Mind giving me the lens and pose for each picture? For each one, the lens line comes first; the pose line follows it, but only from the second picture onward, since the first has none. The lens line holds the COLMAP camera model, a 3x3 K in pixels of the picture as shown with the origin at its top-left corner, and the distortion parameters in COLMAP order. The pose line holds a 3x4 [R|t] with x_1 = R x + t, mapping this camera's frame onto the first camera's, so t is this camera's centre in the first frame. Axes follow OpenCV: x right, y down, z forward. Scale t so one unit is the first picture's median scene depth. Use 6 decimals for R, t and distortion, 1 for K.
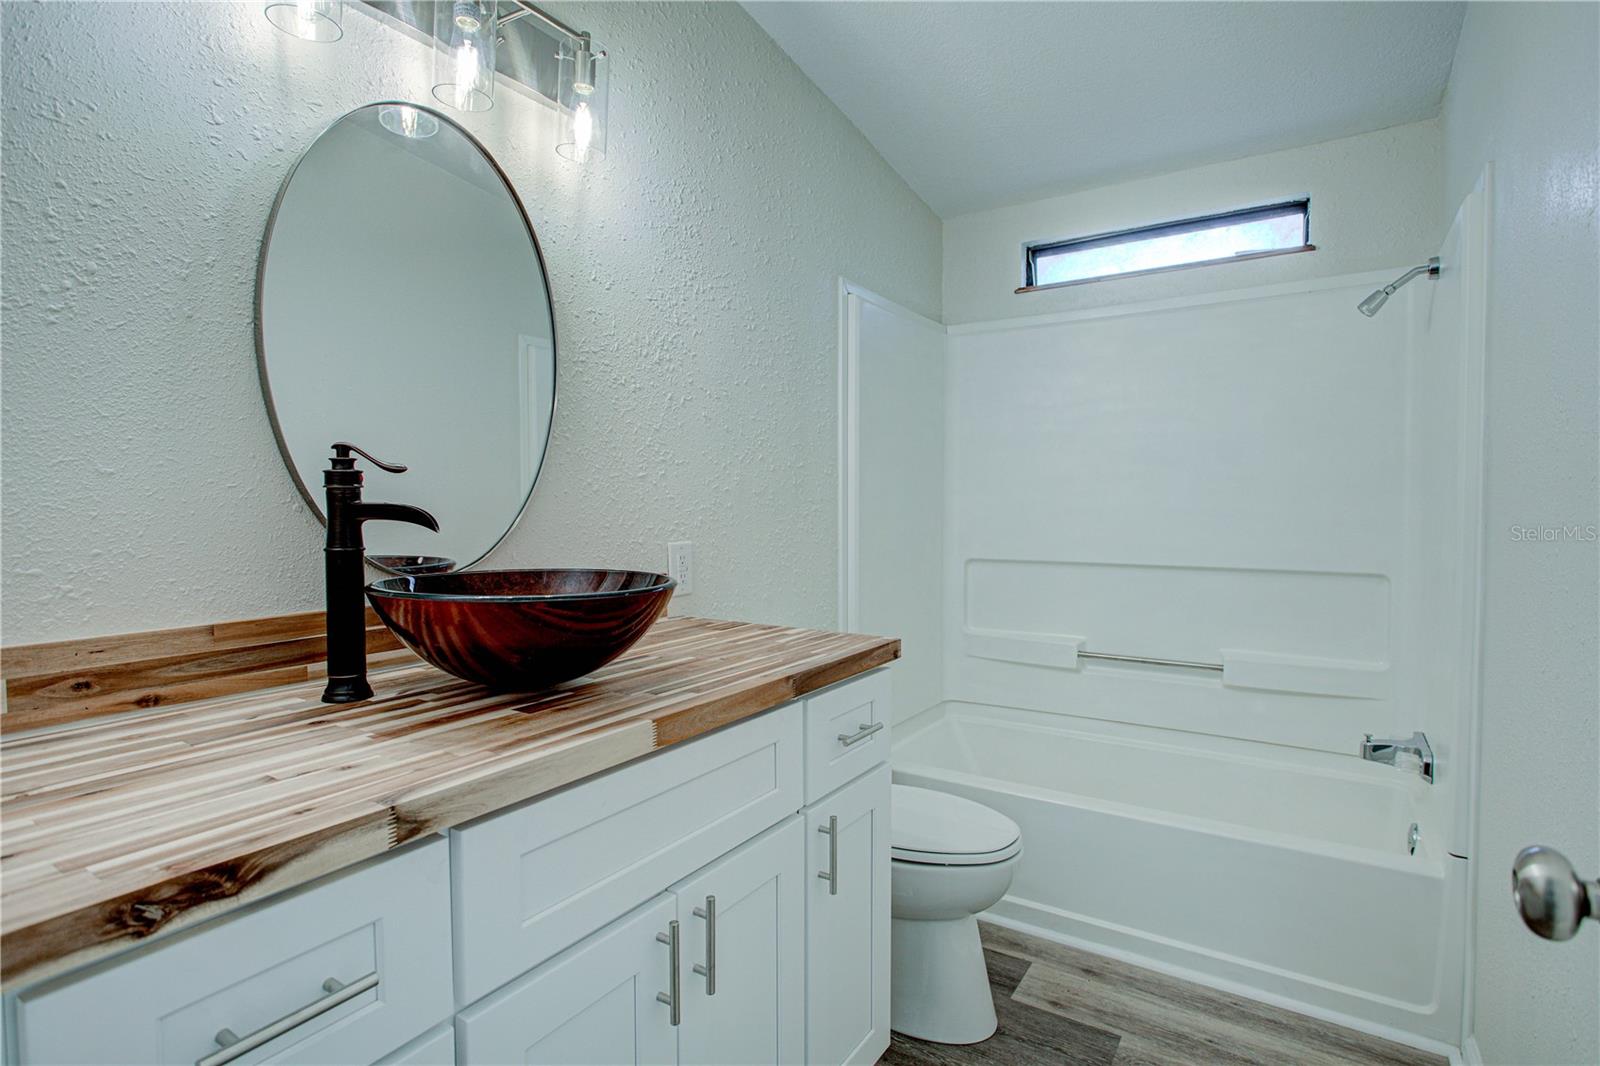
lens RADIAL K [[800.9, 0, 799.9], [0, 800.9, 528.3], [0, 0, 1]] dist [-0.020053, 0.008251]
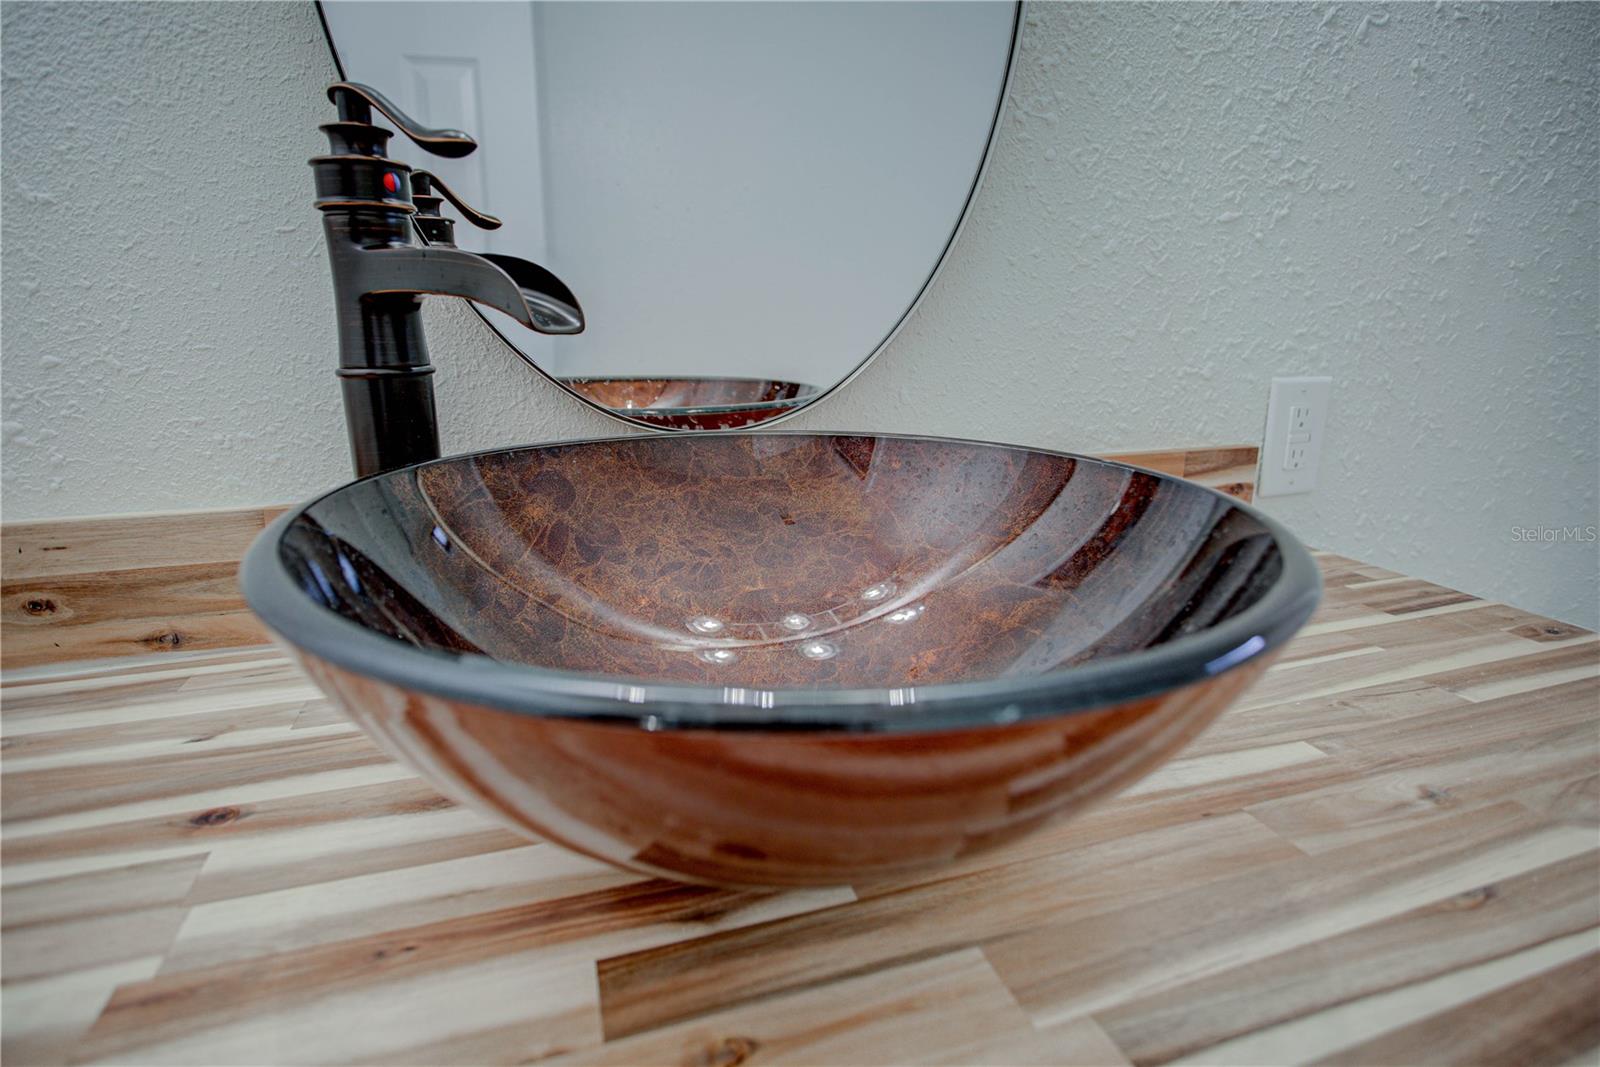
lens RADIAL K [[800.9, 0, 799.9], [0, 800.9, 528.8], [0, 0, 1]] dist [-0.020053, 0.008251]
pose [[0.777297, 0.161601, -0.608025, -0.156403], [-0.022113, 0.972868, 0.230300, 0.006236], [0.628745, -0.165566, 0.759781, 0.876317]]
